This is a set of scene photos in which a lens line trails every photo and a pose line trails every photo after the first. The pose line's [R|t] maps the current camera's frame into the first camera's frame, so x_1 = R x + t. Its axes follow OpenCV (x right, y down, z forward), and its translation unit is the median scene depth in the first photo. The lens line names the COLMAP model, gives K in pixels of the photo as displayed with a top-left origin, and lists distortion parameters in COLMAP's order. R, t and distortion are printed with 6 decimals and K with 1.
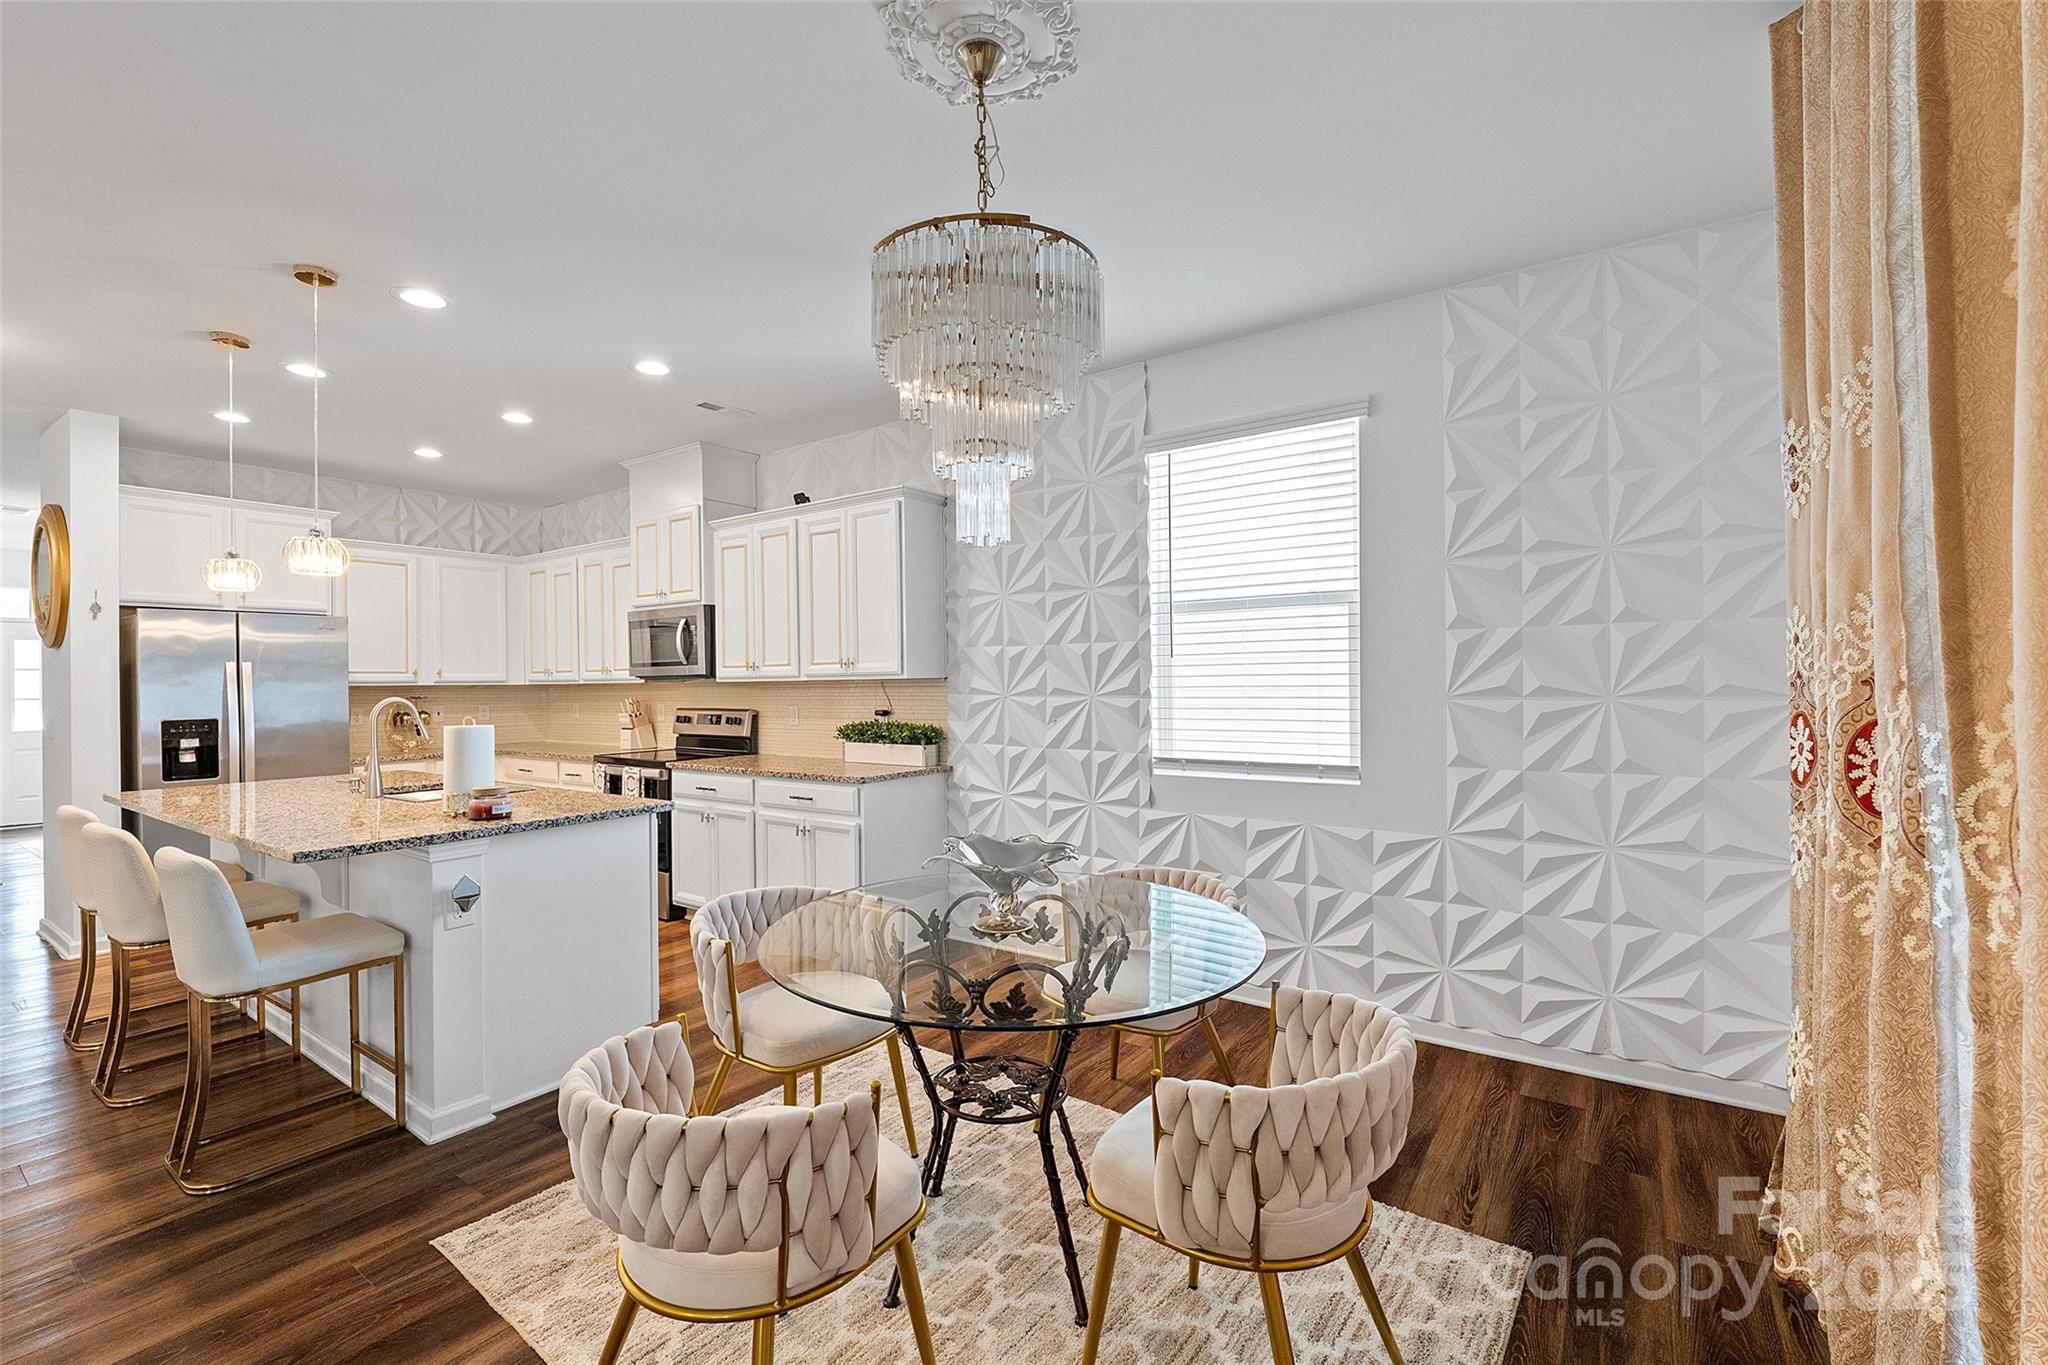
lens RADIAL K [[916.3, 0, 1039.3], [0, 916.3, 682.6], [0, 0, 1]] dist [0.010378, 0.000150]
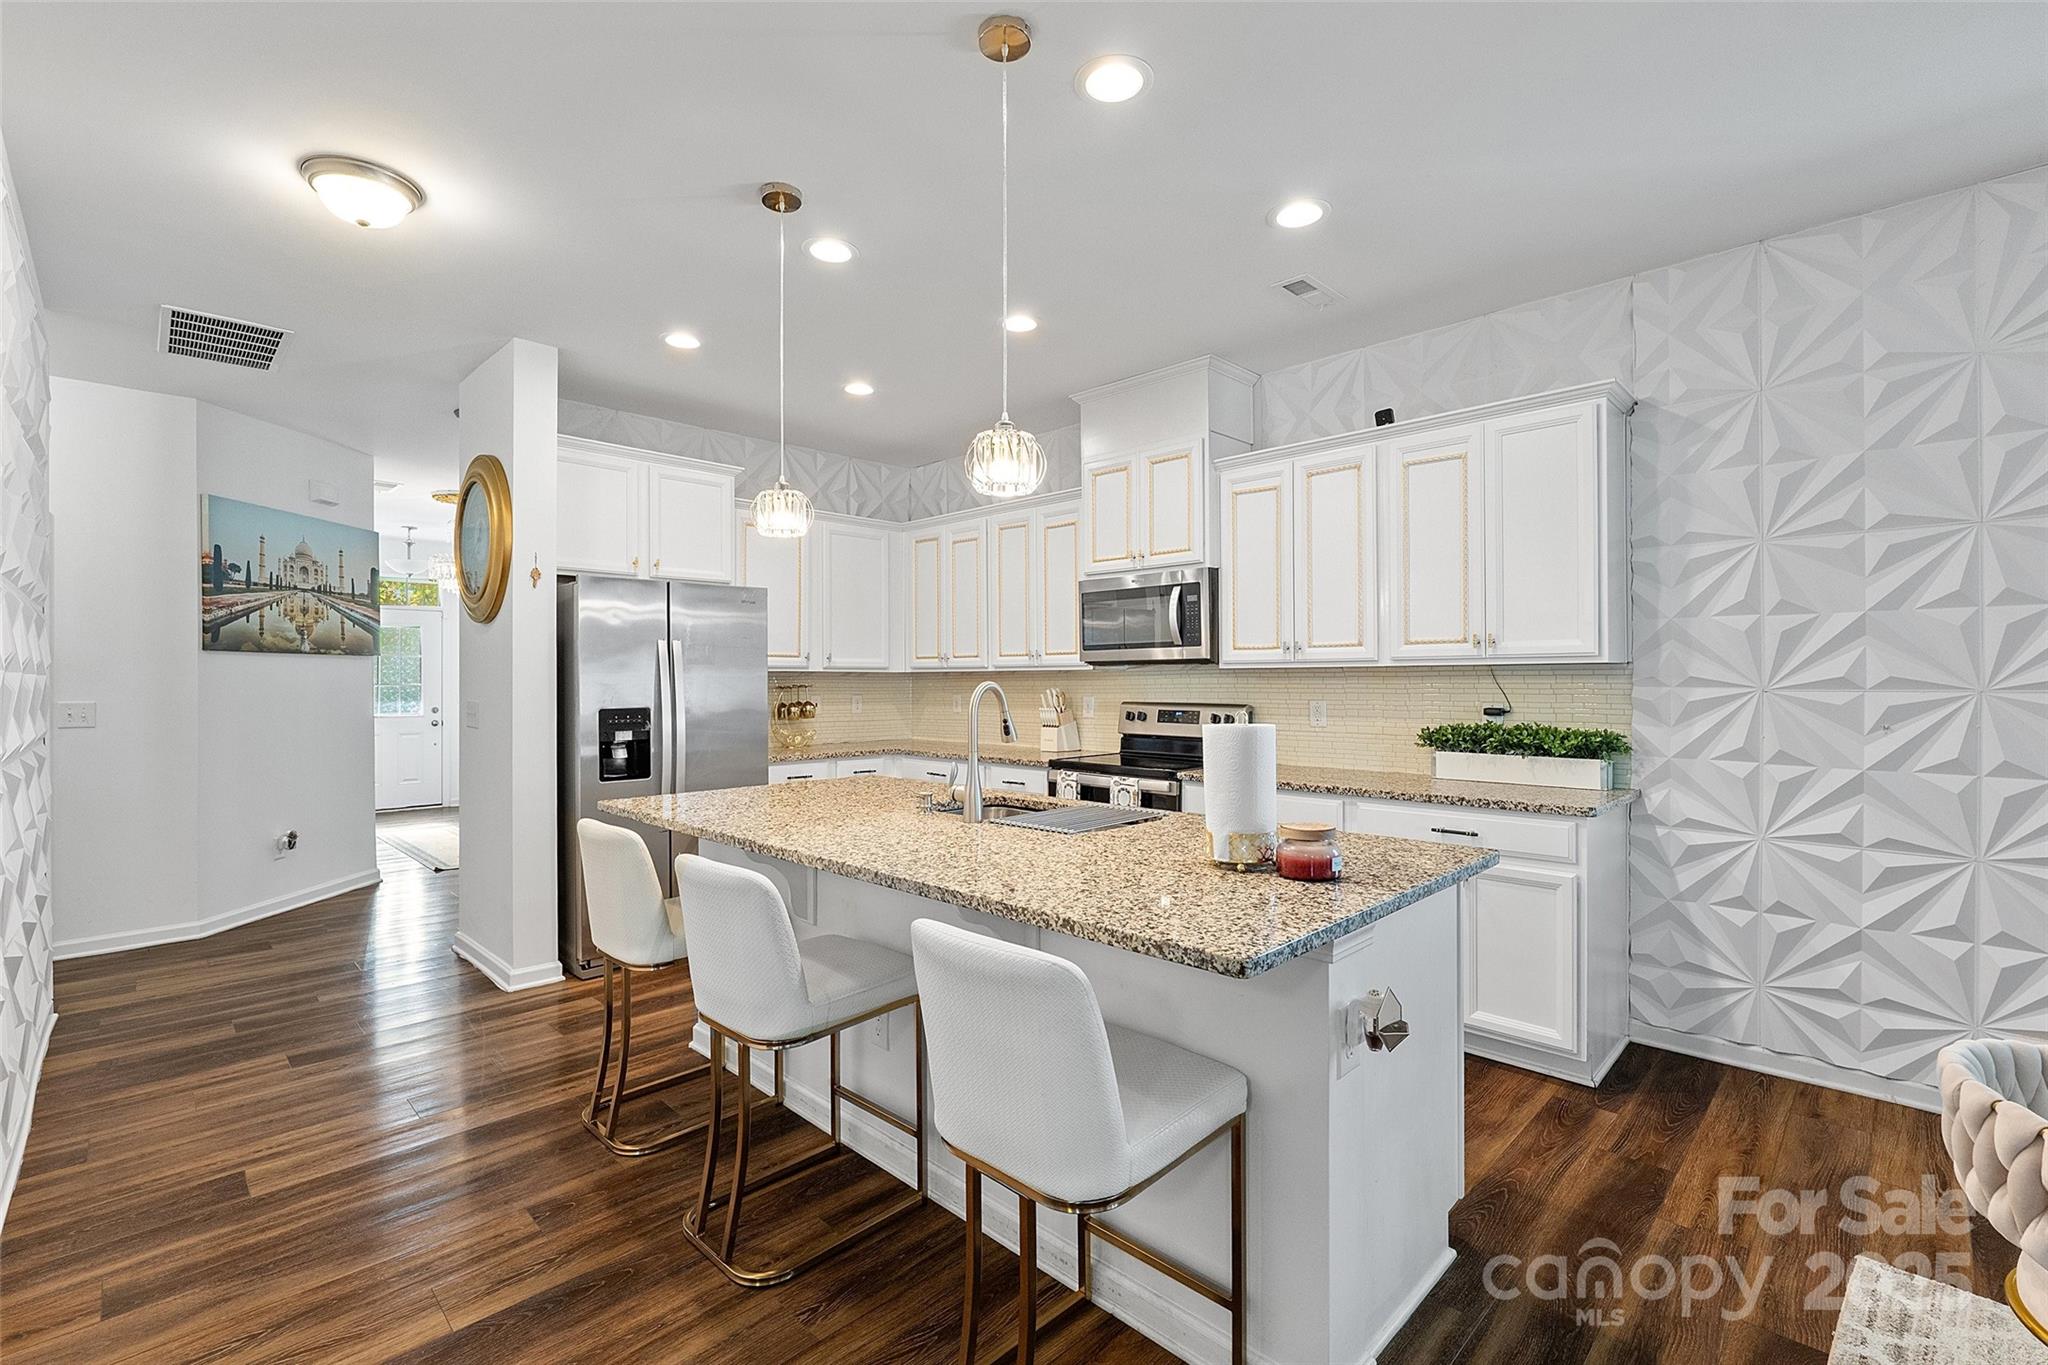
lens RADIAL K [[916.3, 0, 1011.7], [0, 916.3, 676.6], [0, 0, 1]] dist [0.010378, 0.000150]
pose [[0.986902, 0.005967, -0.161209, -0.429389], [-0.005866, 0.999982, 0.001107, 0.007204], [0.161213, -0.000147, 0.986920, 0.226725]]
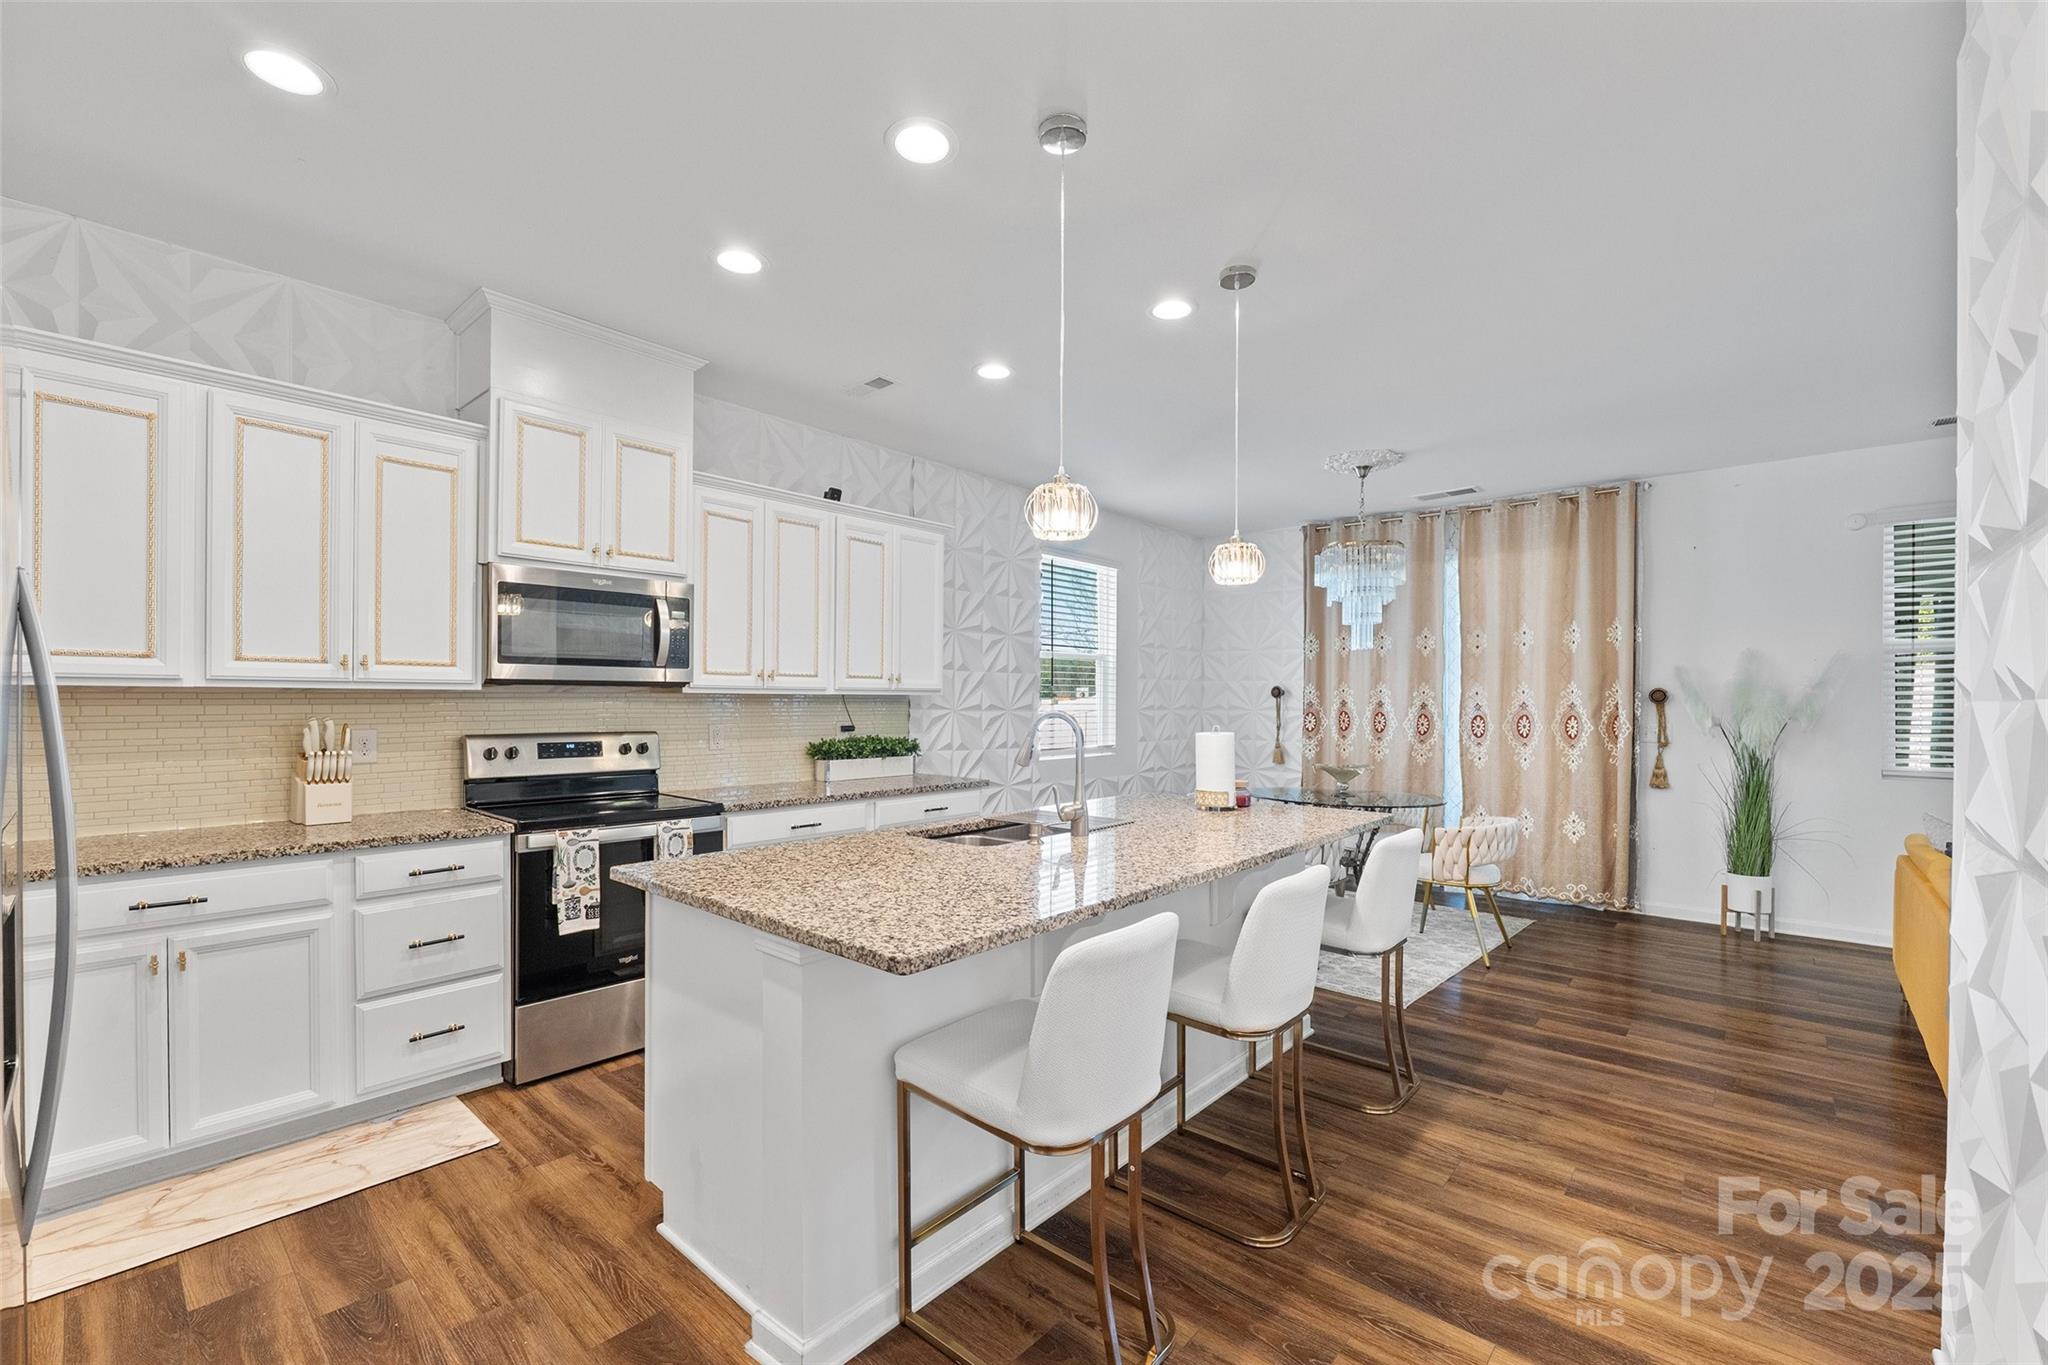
lens RADIAL K [[839.0, 0, 1061.9], [0, 839.0, 705.0], [0, 0, 1]] dist [-0.003643, -0.000004]
pose [[0.066162, 0.008447, 0.997773, -1.062478], [-0.005239, 0.999953, -0.008118, 0.013902], [-0.997795, -0.004690, 0.066204, 0.711252]]
